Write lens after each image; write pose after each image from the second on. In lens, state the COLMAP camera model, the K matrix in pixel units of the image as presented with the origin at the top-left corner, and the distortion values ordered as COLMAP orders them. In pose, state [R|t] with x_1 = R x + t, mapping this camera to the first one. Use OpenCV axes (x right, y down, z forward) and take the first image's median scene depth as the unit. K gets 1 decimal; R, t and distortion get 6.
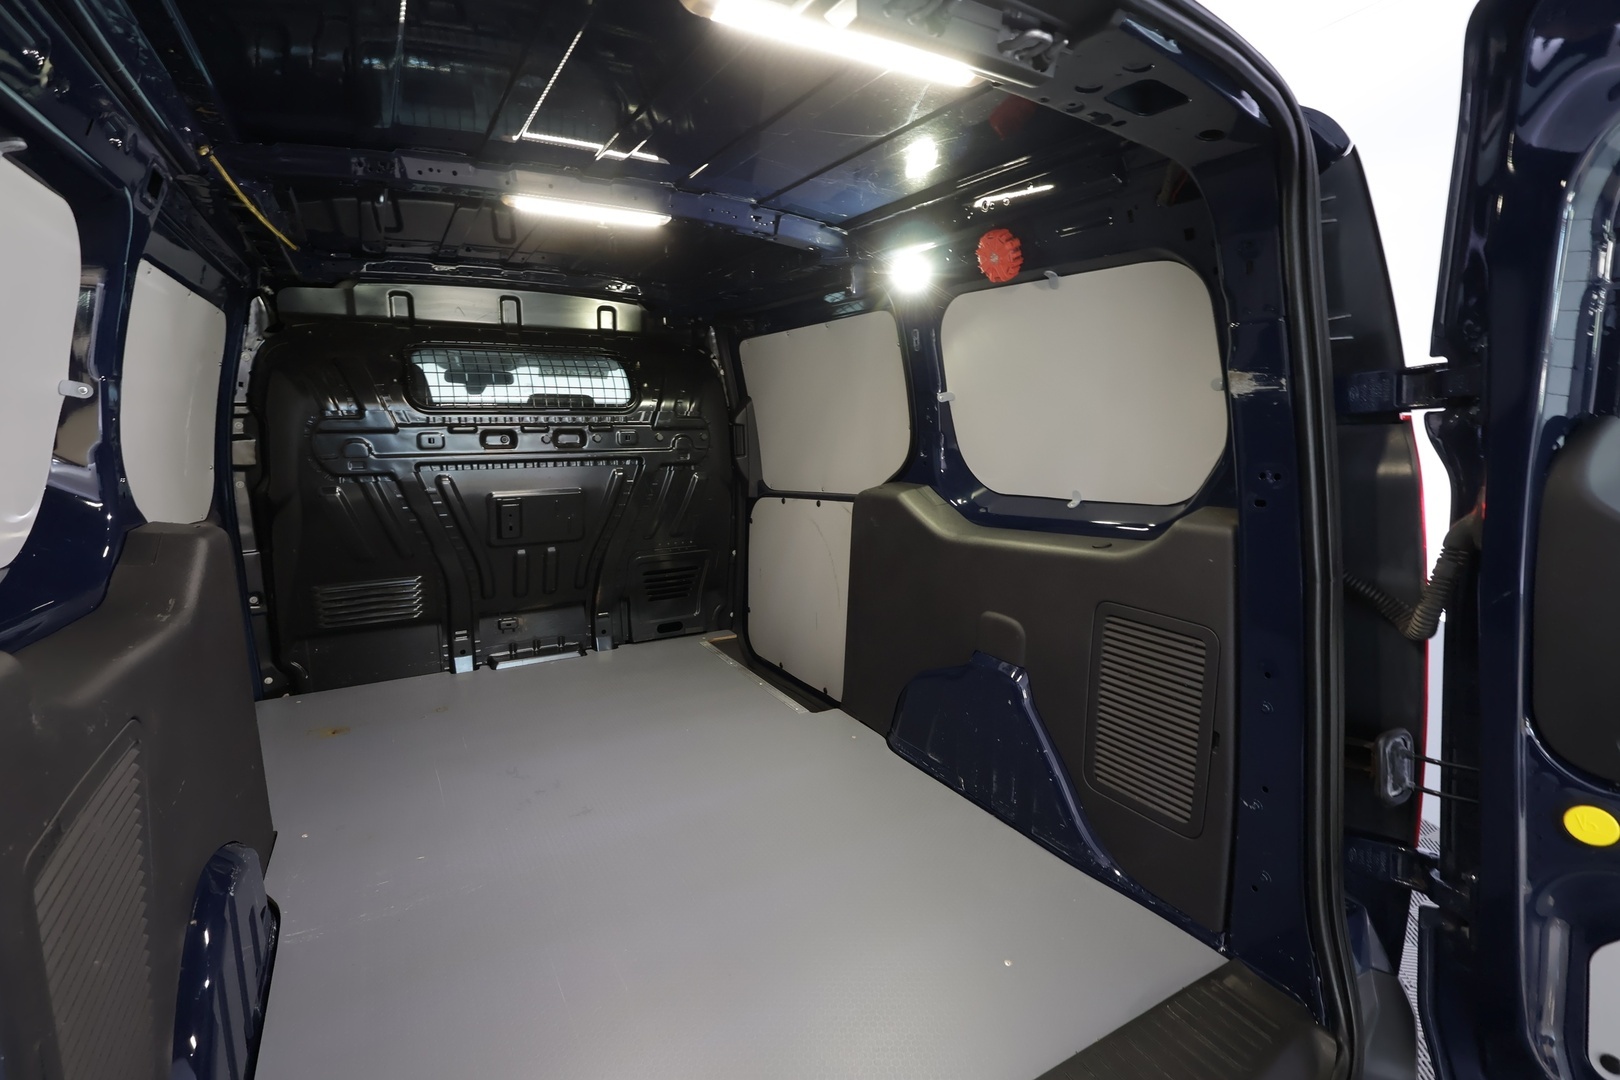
lens RADIAL K [[754.5, 0, 812.8], [0, 754.5, 534.1], [0, 0, 1]] dist [-0.001041, 0.001959]
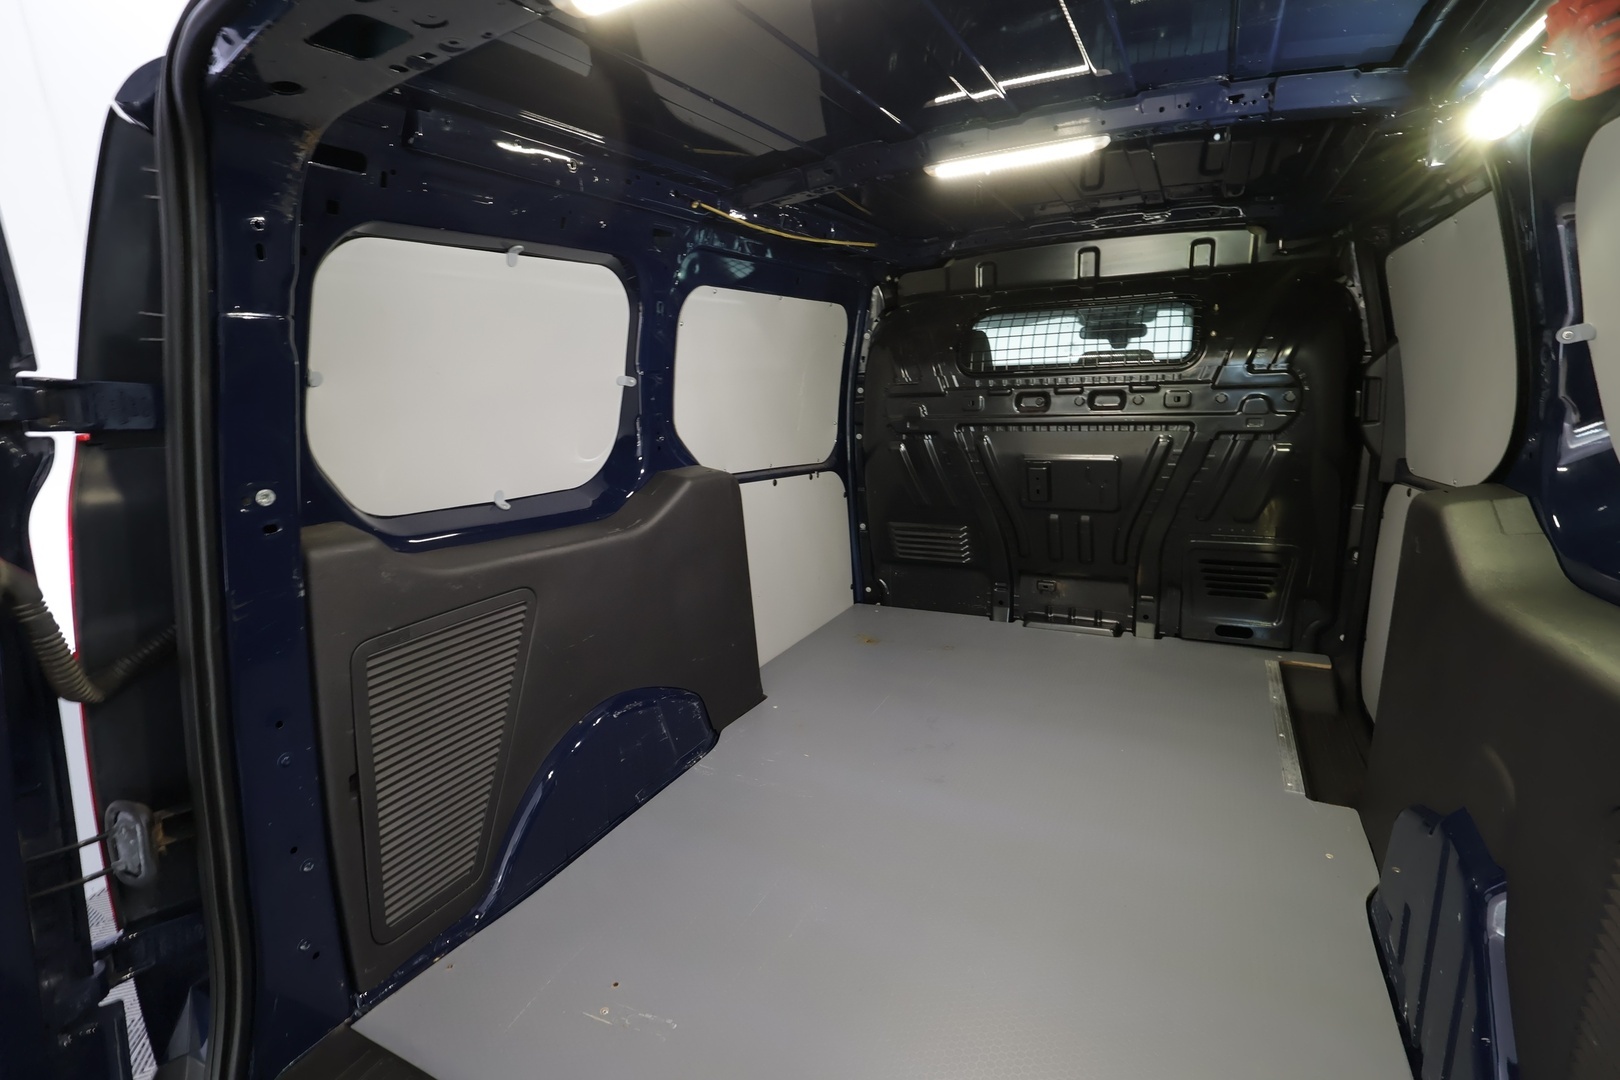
lens RADIAL K [[754.5, 0, 808.2], [0, 754.5, 536.2], [0, 0, 1]] dist [-0.001041, 0.001959]
pose [[0.535961, 0.153786, -0.830118, 0.294242], [-0.091061, 0.988063, 0.124254, -0.049487], [0.839317, 0.008997, 0.543567, 0.222664]]
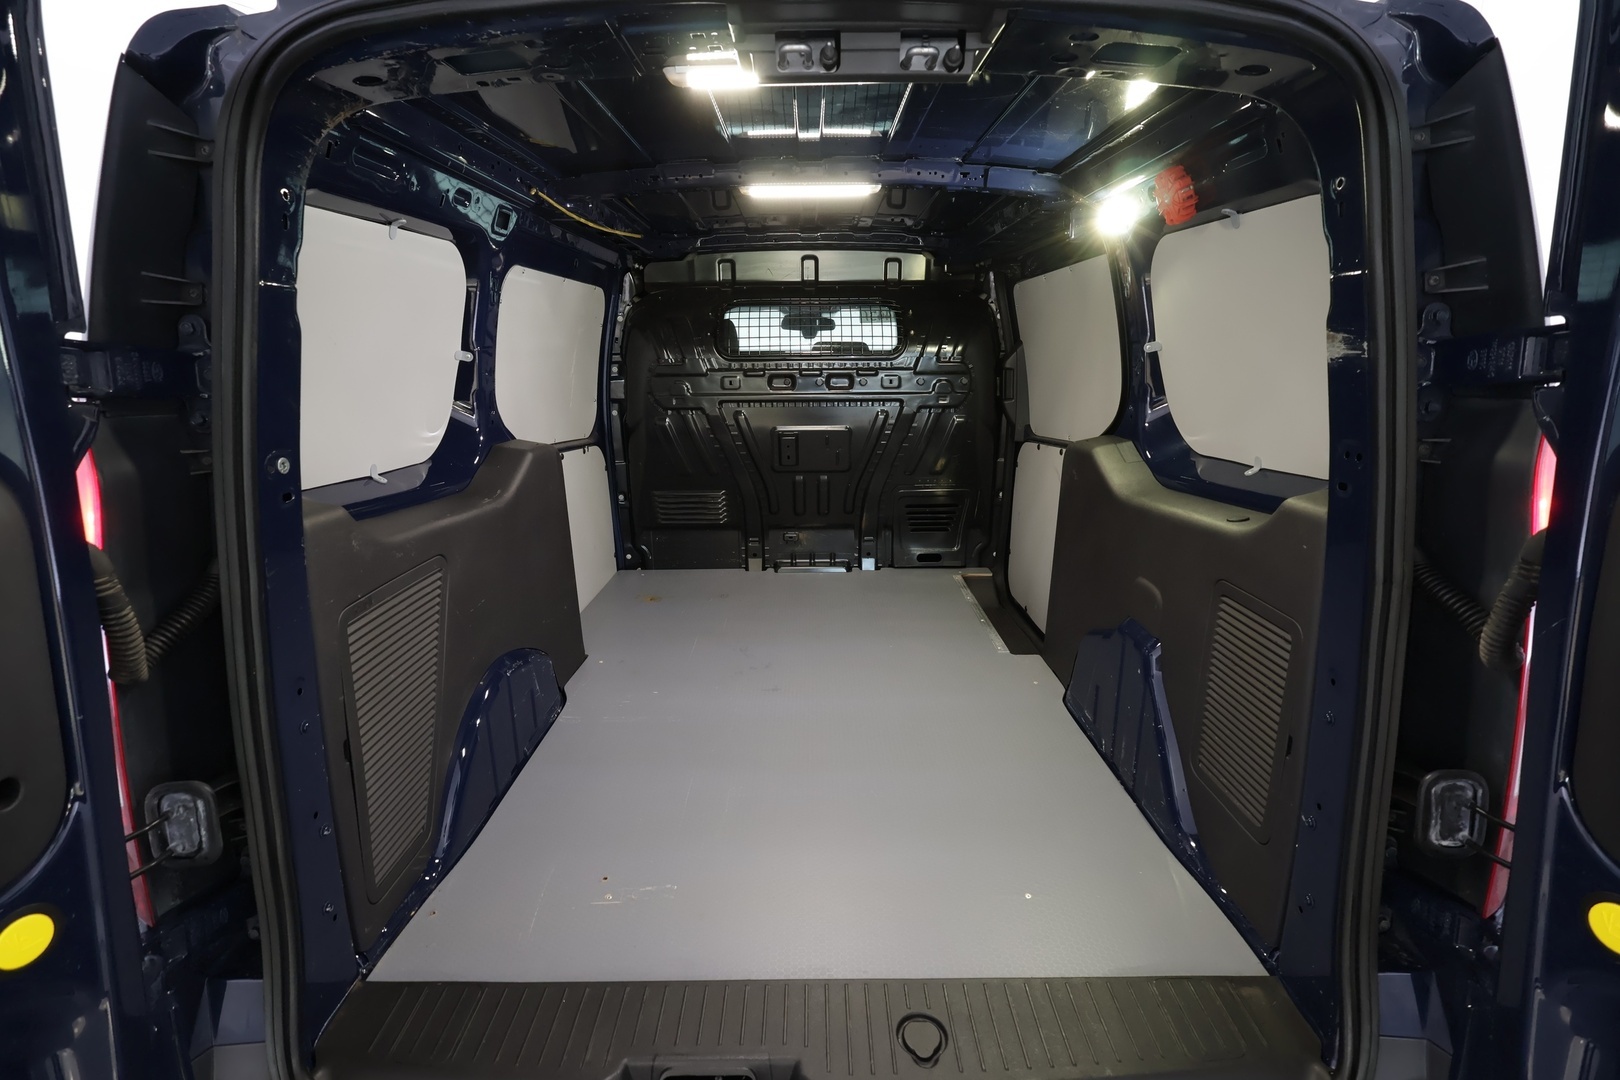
lens RADIAL K [[754.5, 0, 809.5], [0, 754.5, 532.0], [0, 0, 1]] dist [-0.001041, 0.001959]
pose [[0.864813, 0.112255, -0.489385, 0.246082], [-0.070059, 0.992131, 0.103772, -0.017962], [0.497182, -0.055457, 0.865872, -0.028444]]
